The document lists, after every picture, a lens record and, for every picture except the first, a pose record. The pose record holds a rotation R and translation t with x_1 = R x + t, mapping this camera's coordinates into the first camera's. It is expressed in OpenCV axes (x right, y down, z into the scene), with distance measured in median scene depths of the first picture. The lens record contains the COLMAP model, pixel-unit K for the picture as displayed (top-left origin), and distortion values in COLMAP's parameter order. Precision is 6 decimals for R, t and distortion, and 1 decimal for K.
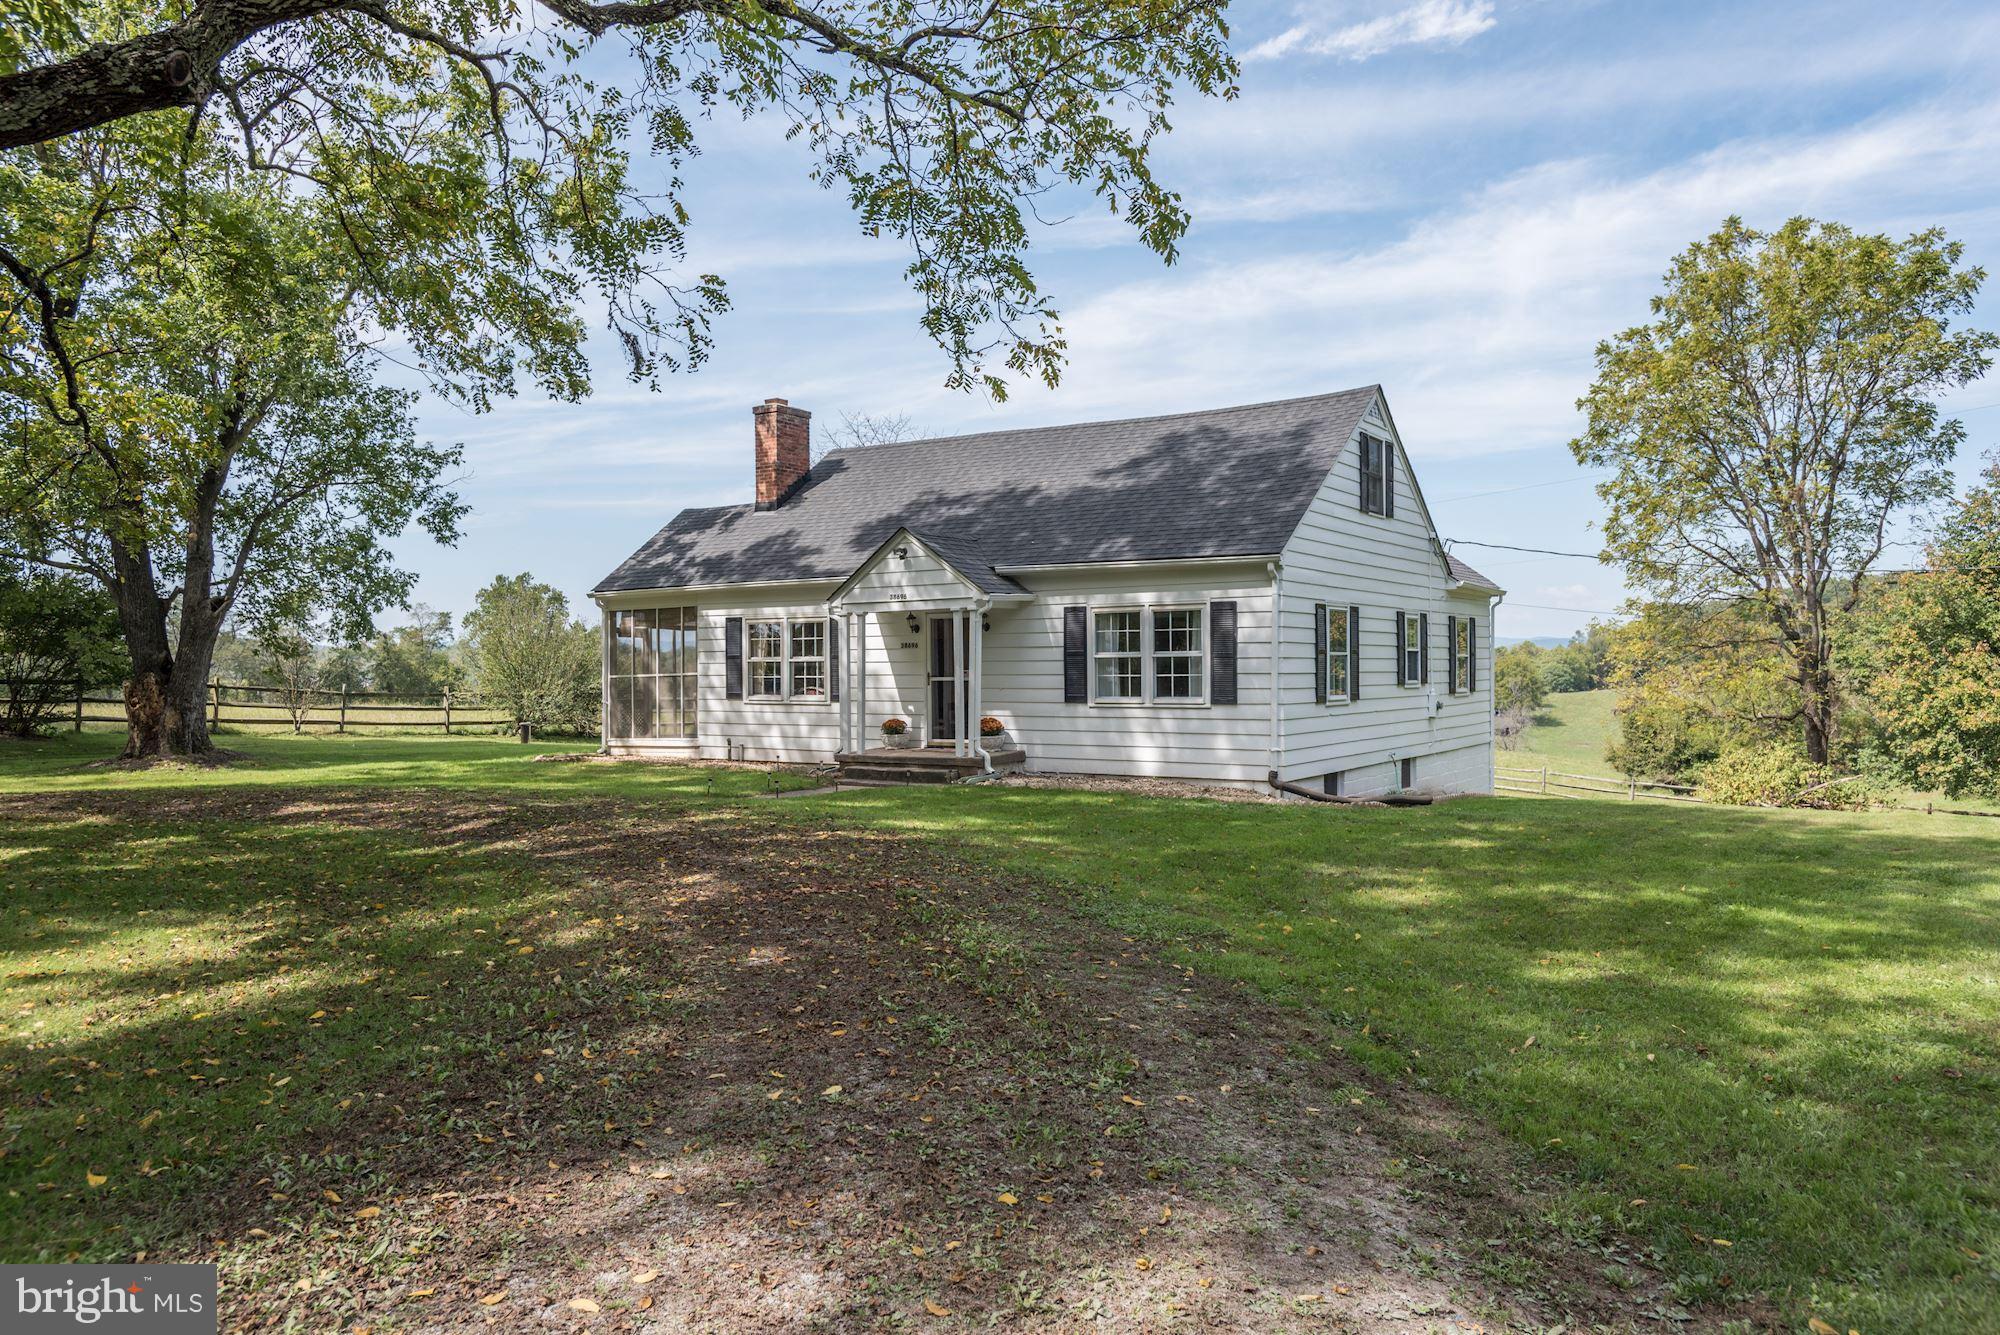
lens RADIAL K [[1758.9, 0, 1000.0], [0, 1758.9, 667.5], [0, 0, 1]] dist [0.041390, -0.011770]
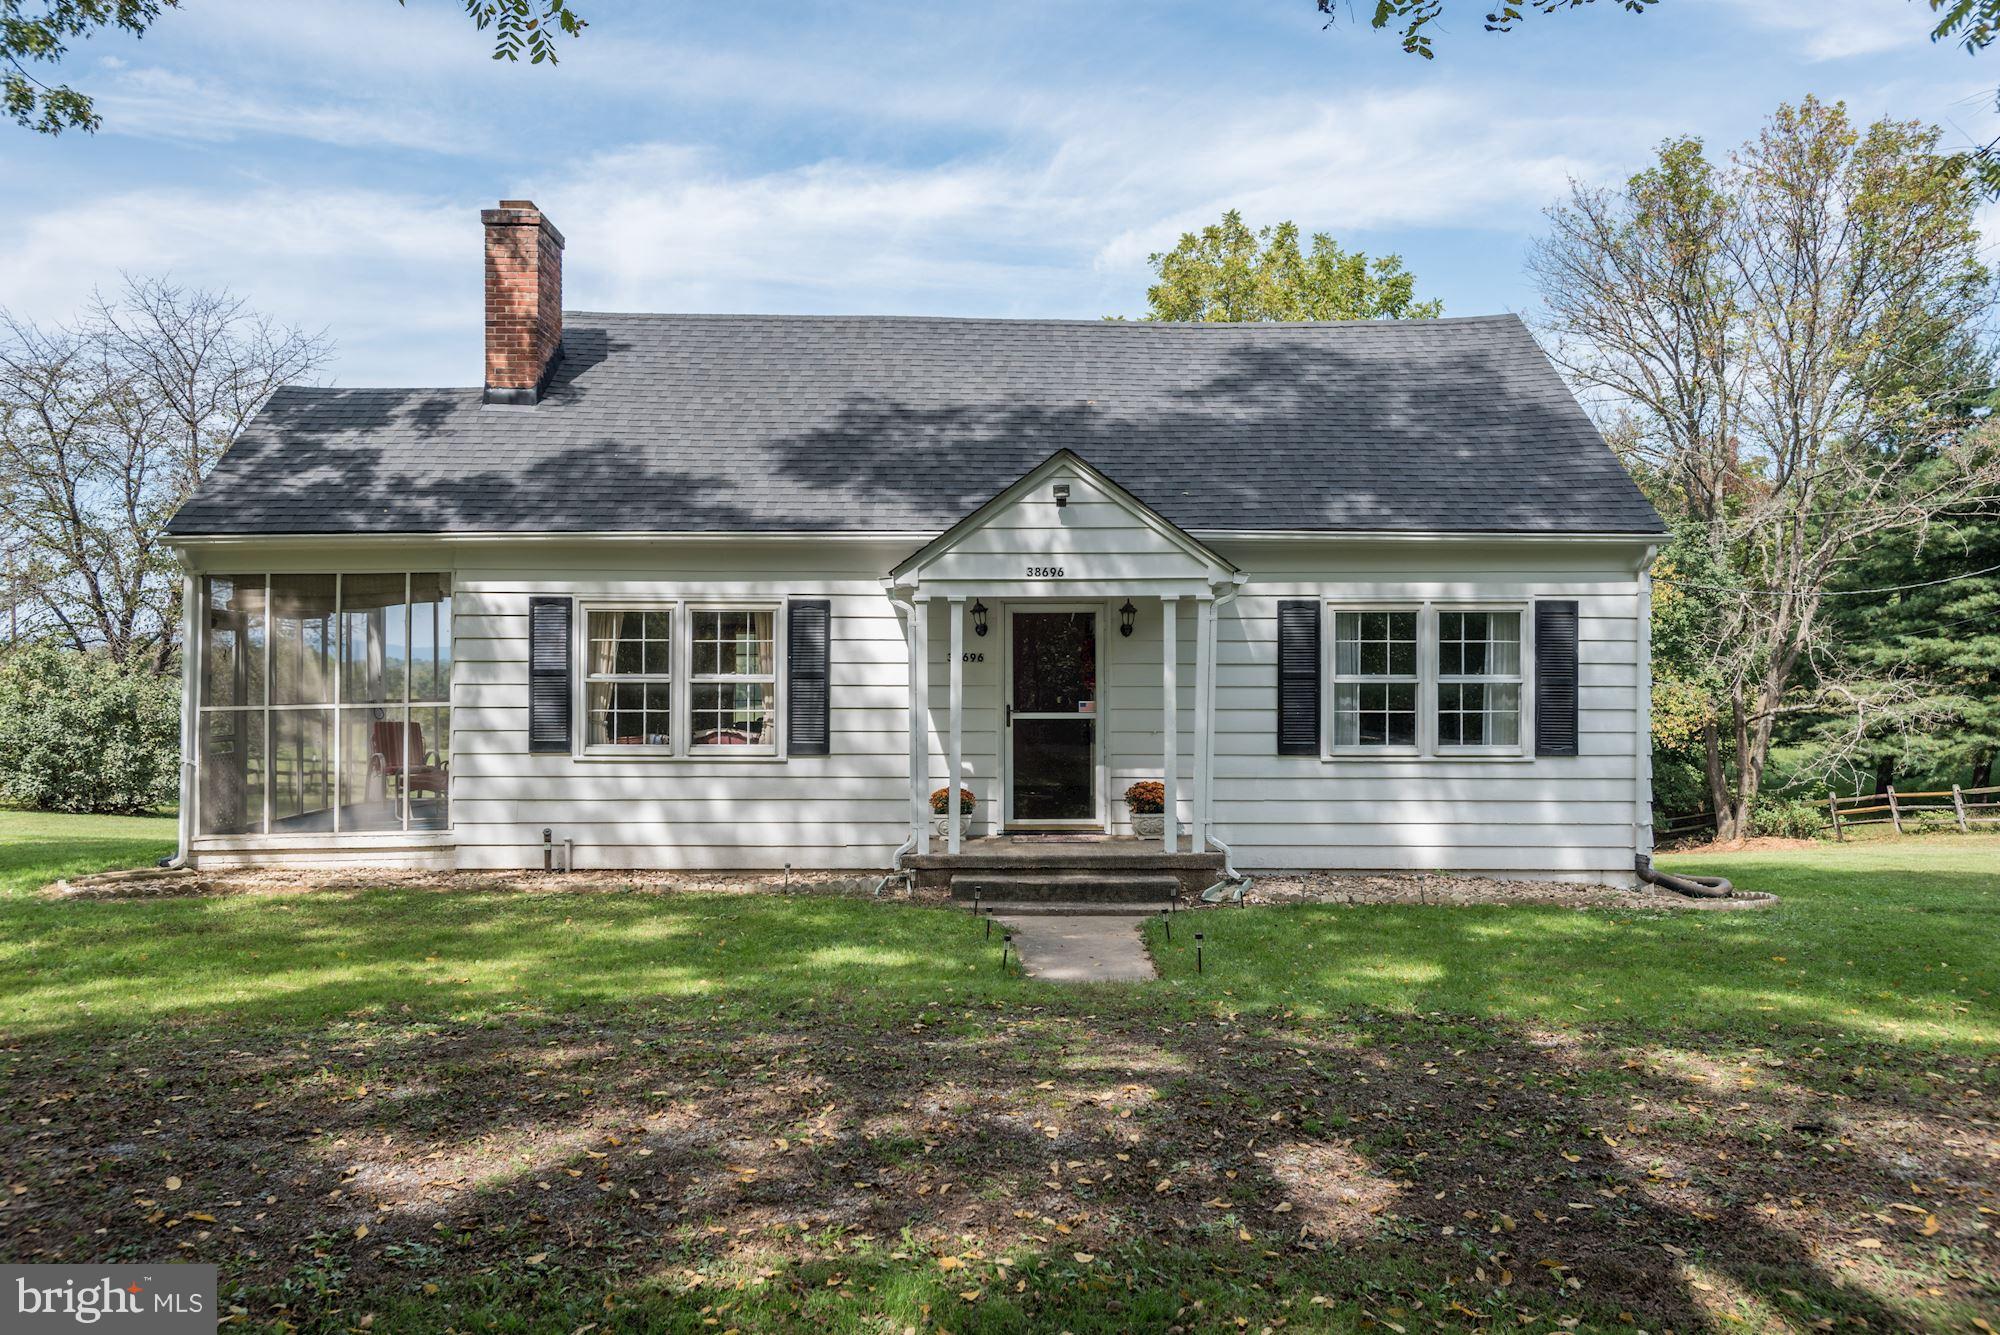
lens RADIAL K [[1758.9, 0, 1000.0], [0, 1758.9, 667.5], [0, 0, 1]] dist [0.041390, -0.011770]
pose [[0.784422, 0.013487, 0.620081, -0.383533], [-0.007881, 0.999900, -0.011778, -0.002460], [-0.620178, 0.004352, 0.784449, 0.521165]]
